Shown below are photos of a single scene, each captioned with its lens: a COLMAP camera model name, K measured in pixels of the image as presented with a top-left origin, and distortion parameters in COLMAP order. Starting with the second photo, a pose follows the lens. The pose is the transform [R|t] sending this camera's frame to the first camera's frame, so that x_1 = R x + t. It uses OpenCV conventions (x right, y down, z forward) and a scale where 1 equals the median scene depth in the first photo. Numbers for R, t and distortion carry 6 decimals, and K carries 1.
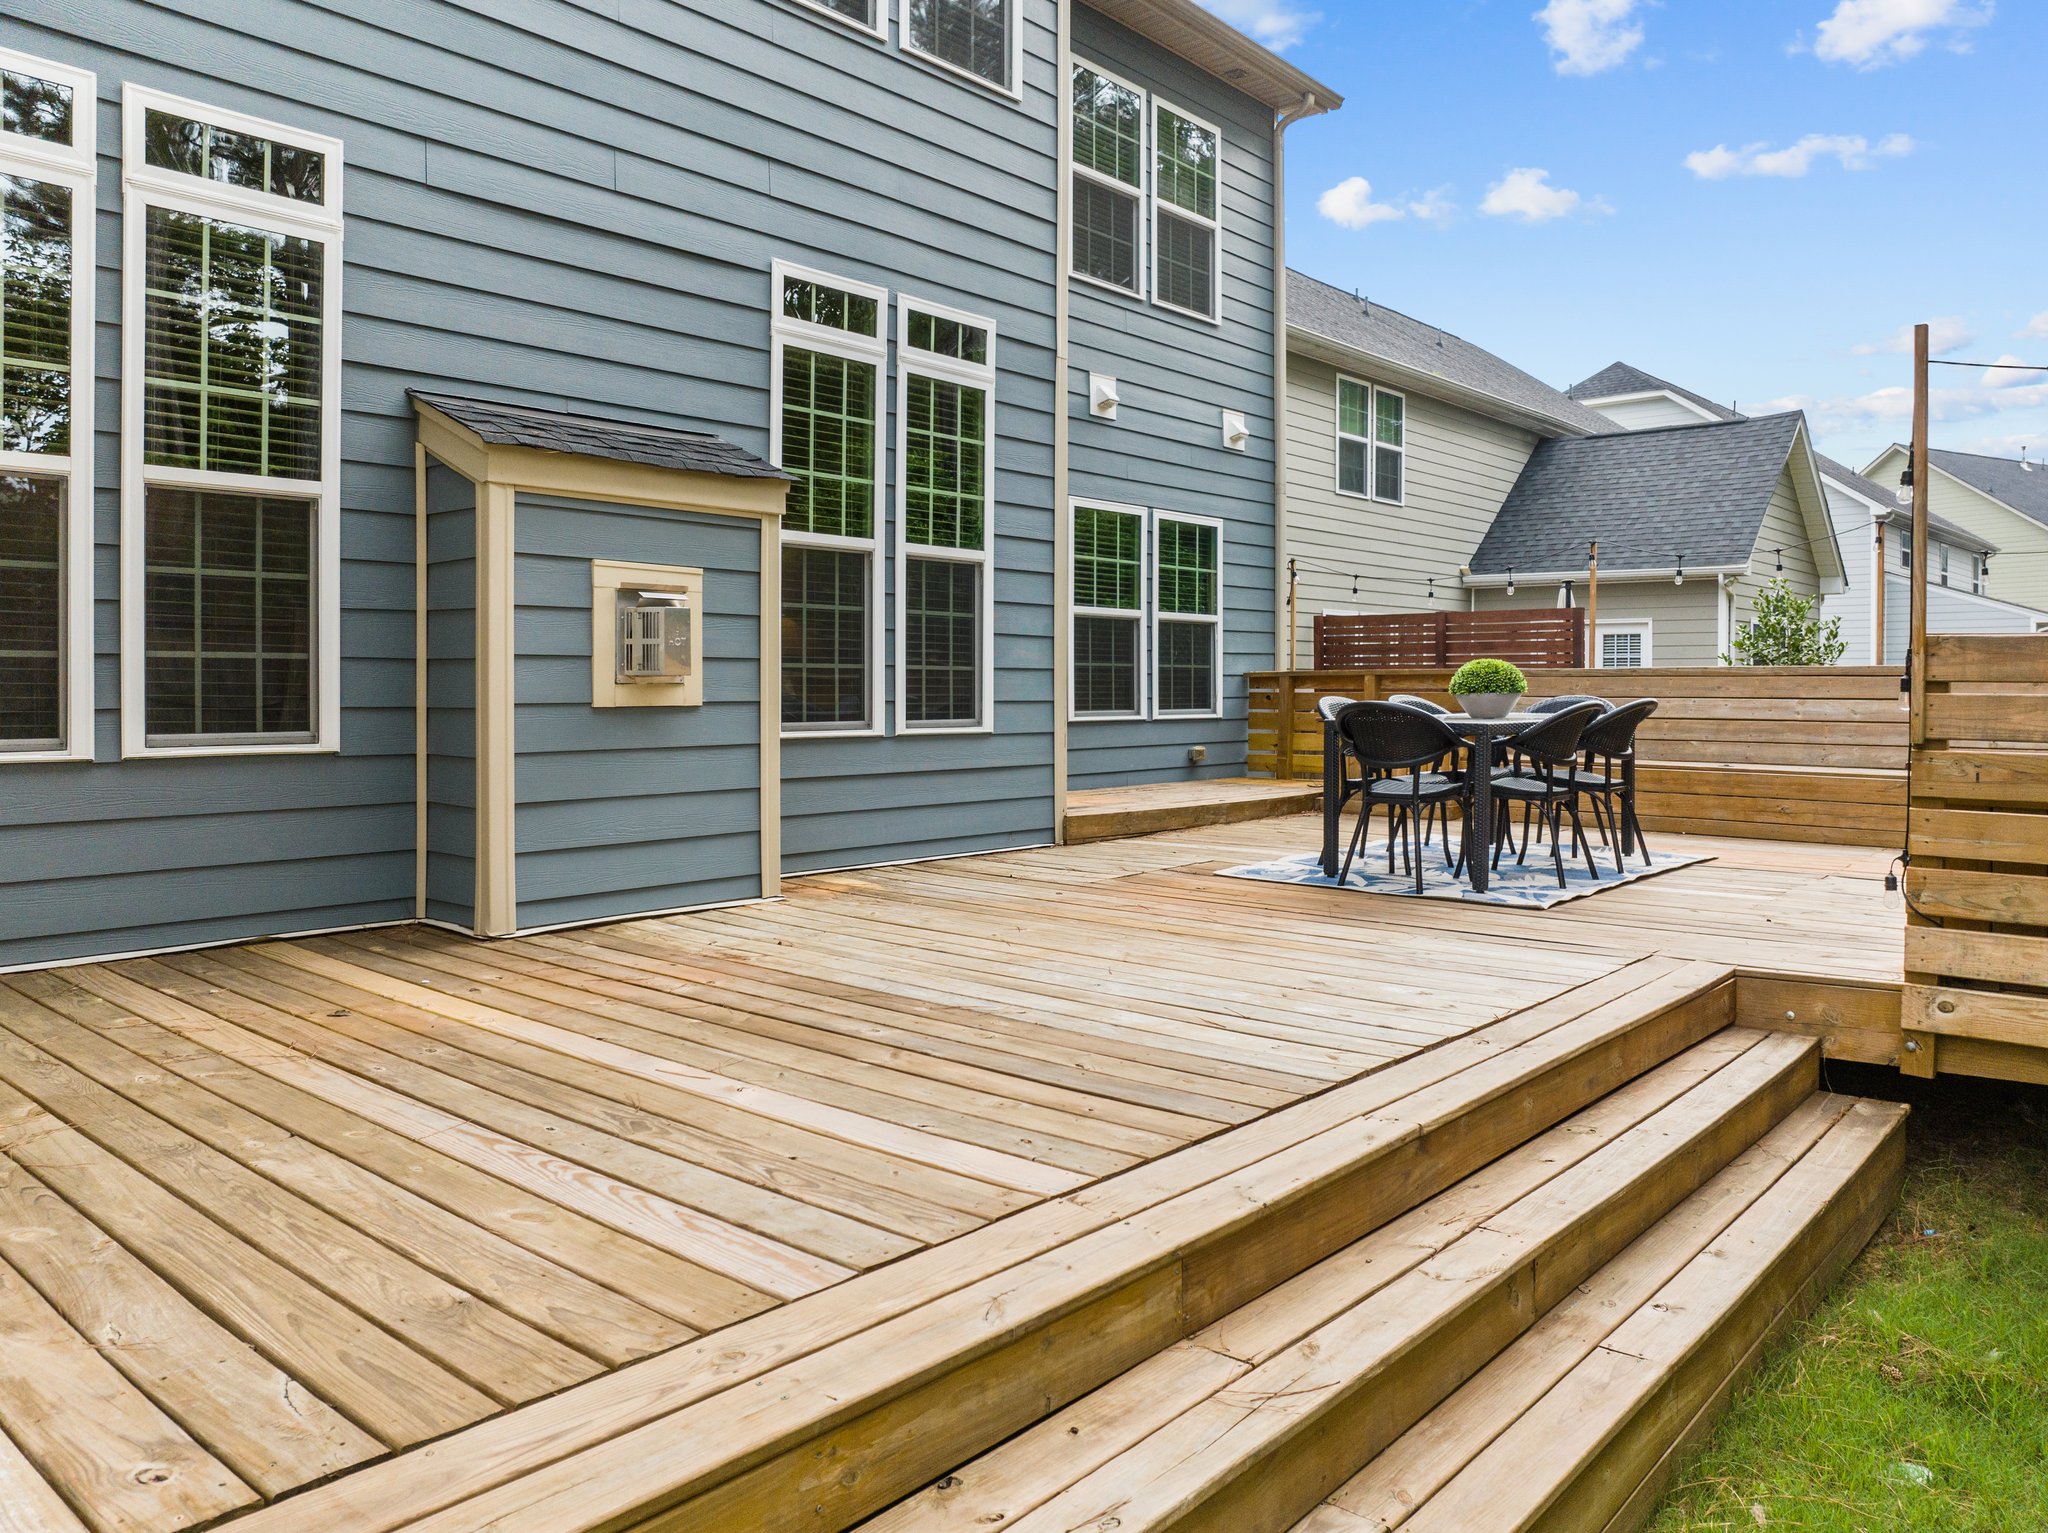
lens RADIAL K [[1458.2, 0, 1024.6], [0, 1458.2, 698.0], [0, 0, 1]] dist [-0.022657, -0.007554]
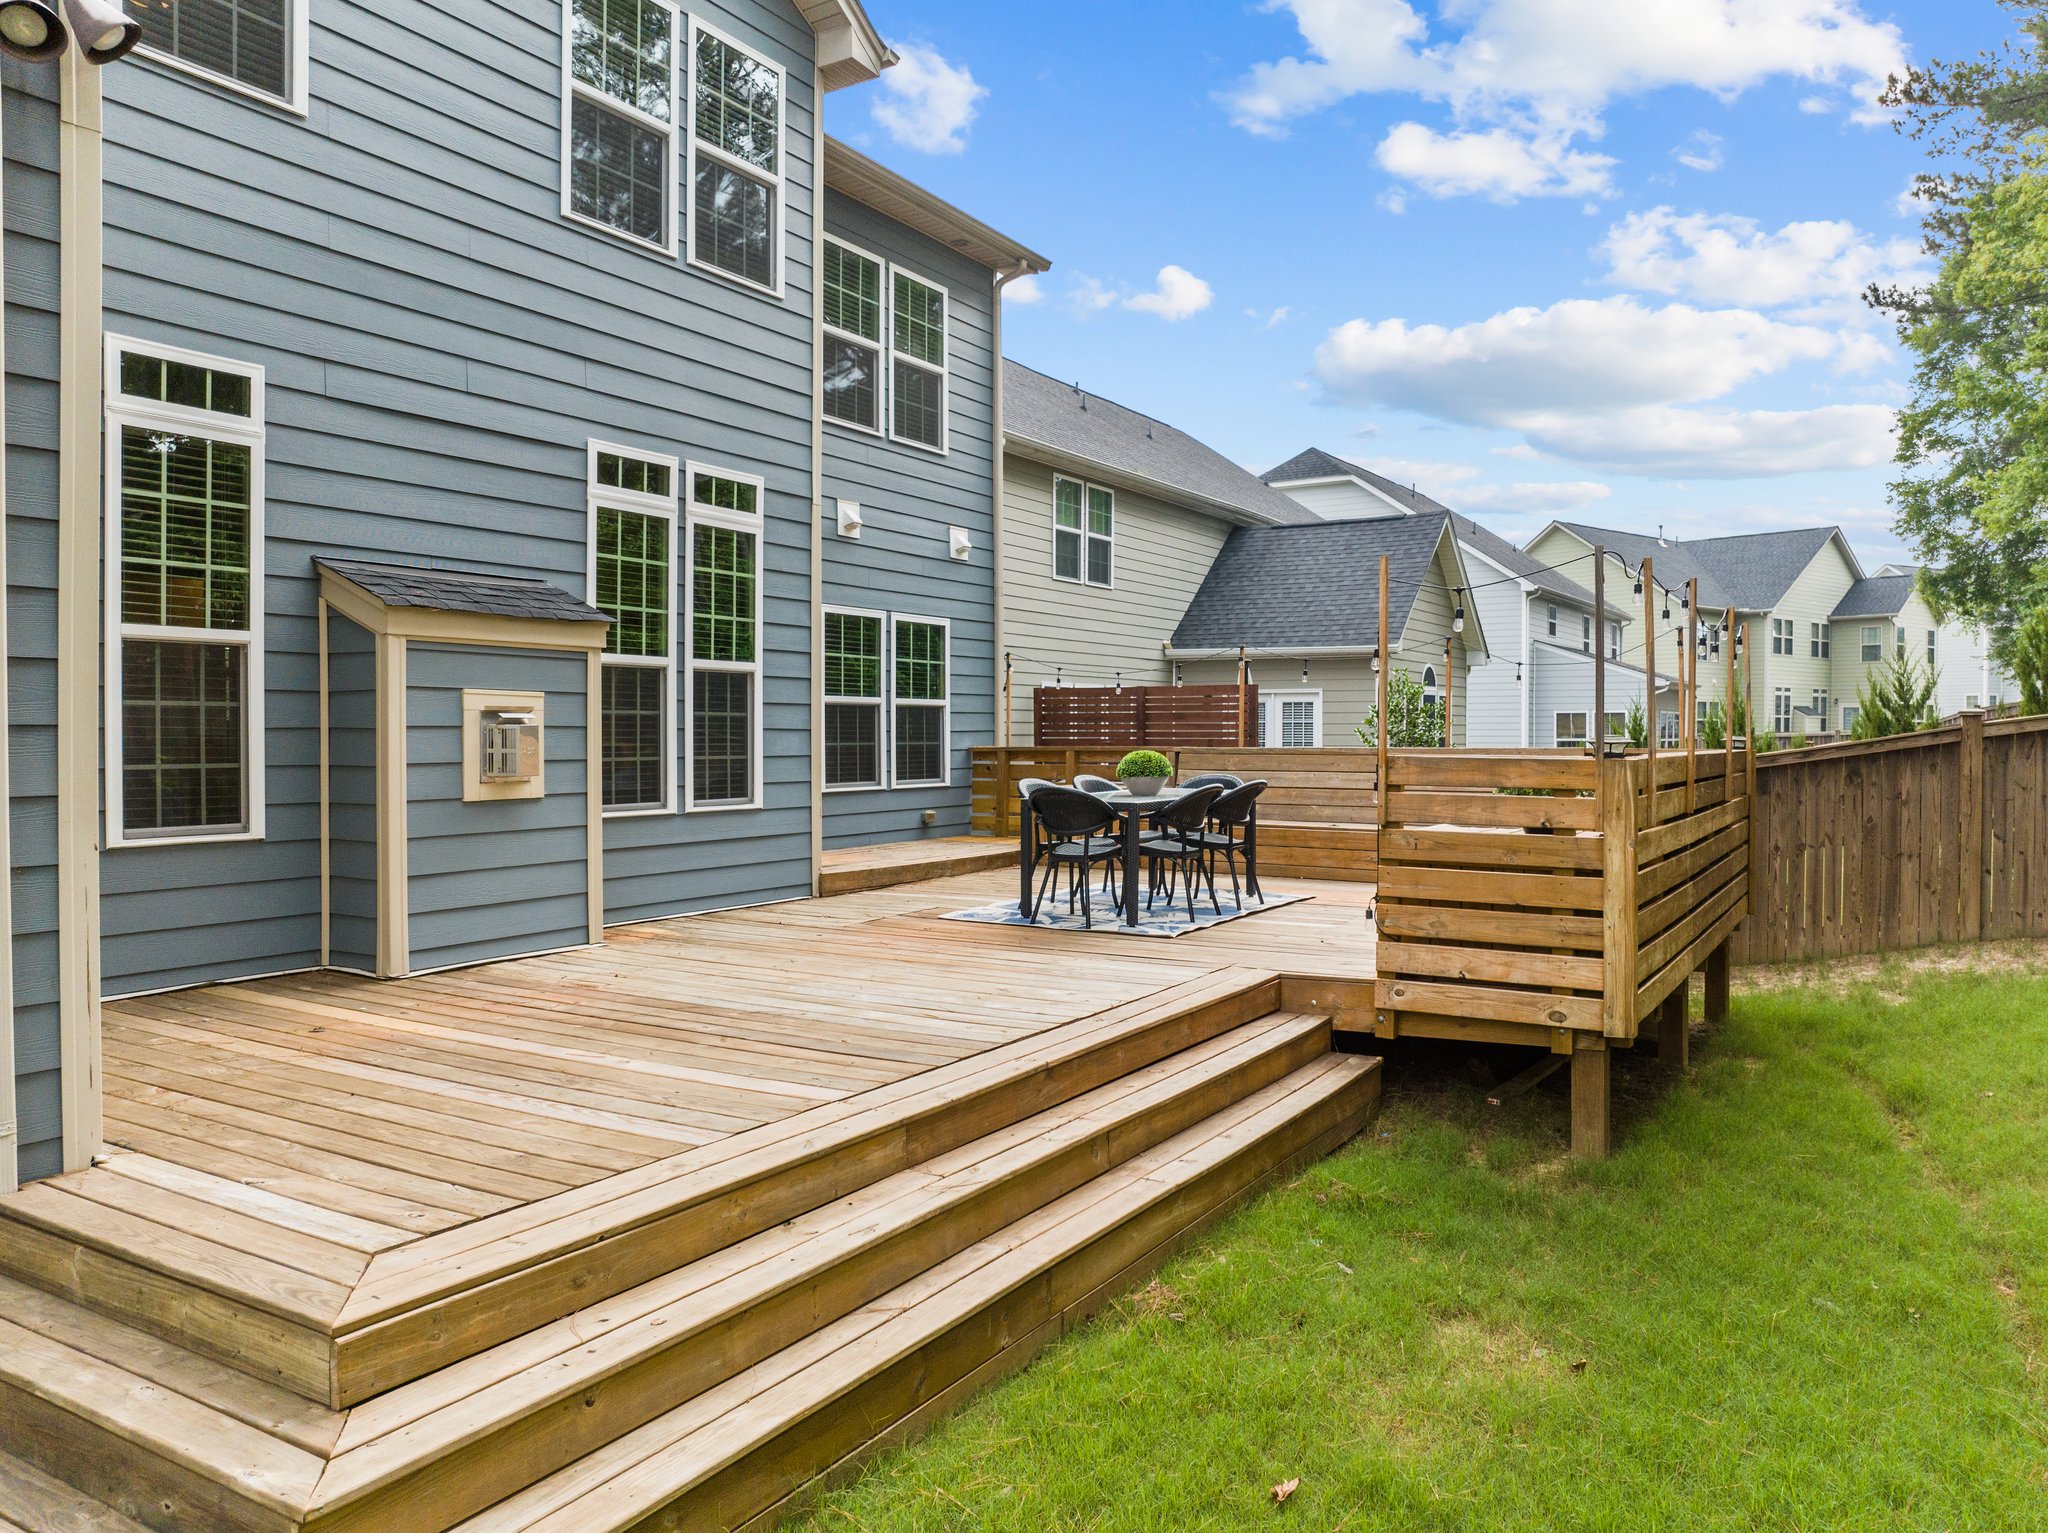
lens RADIAL K [[1442.8, 0, 1024.0], [0, 1442.8, 766.5], [0, 0, 1]] dist [-0.016296, -0.052720]
pose [[0.984078, -0.004869, 0.177671, -0.024485], [0.002143, 0.999877, 0.015529, -0.036271], [-0.177725, -0.014900, 0.983967, -0.298875]]
